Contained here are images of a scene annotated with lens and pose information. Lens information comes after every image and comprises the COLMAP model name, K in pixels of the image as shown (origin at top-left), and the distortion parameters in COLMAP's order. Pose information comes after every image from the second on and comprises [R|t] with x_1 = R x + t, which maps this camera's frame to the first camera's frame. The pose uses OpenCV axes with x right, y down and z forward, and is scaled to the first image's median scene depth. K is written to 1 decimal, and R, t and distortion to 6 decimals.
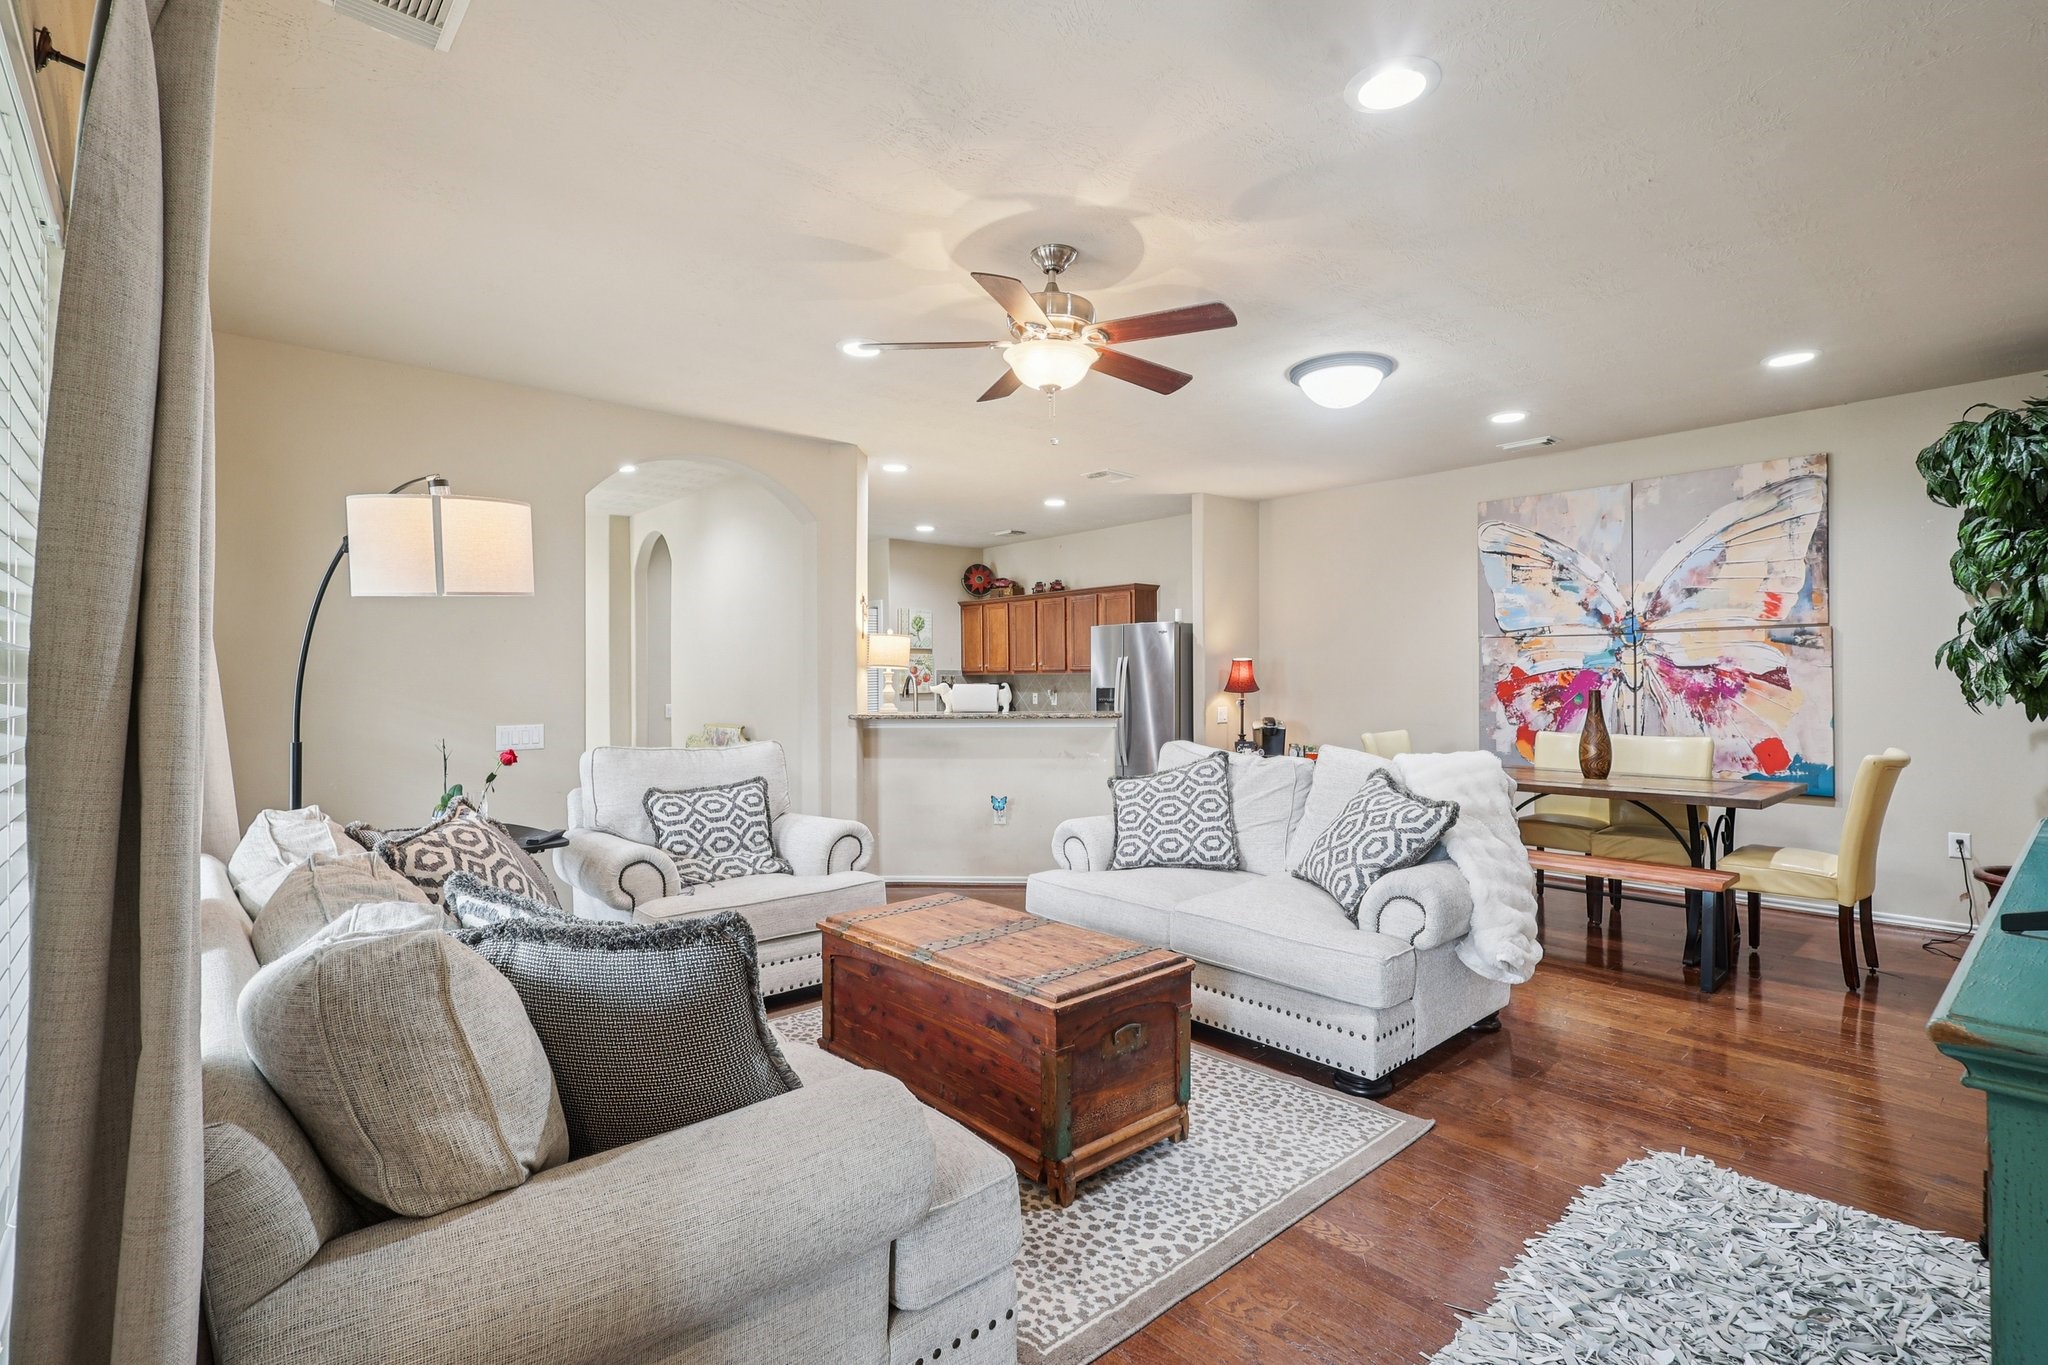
lens RADIAL K [[945.5, 0, 1034.7], [0, 945.5, 674.5], [0, 0, 1]] dist [-0.000506, 0.001052]
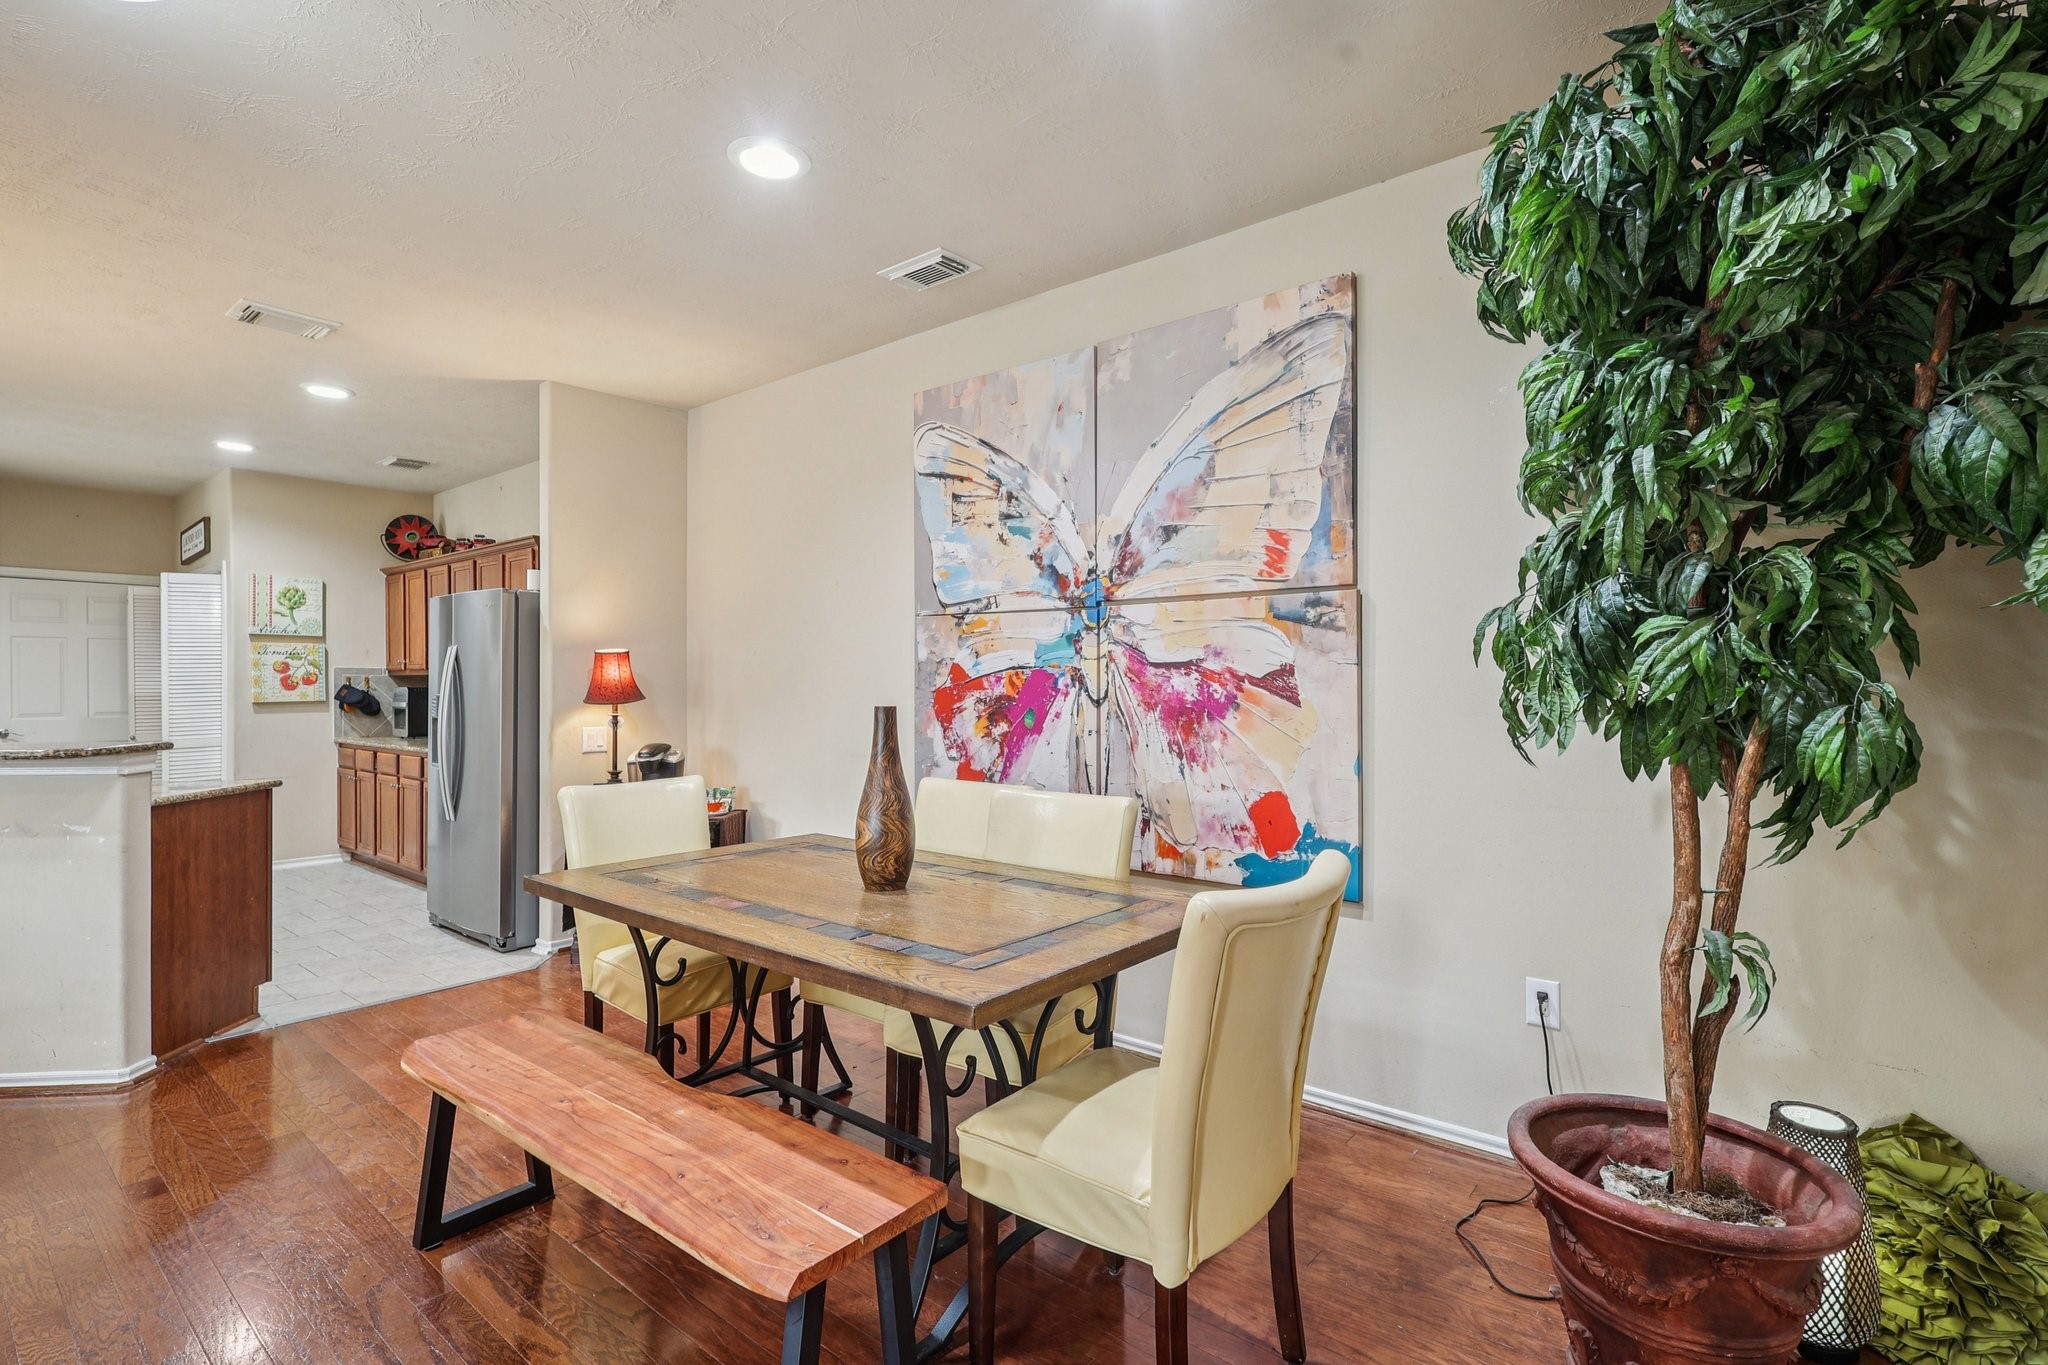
lens RADIAL K [[955.0, 0, 1032.4], [0, 955.0, 684.0], [0, 0, 1]] dist [-0.005102, 0.004940]
pose [[0.987637, 0.004790, 0.156682, 0.514807], [-0.005682, 0.999970, 0.005244, 0.001471], [-0.156652, -0.006070, 0.987635, 0.437182]]
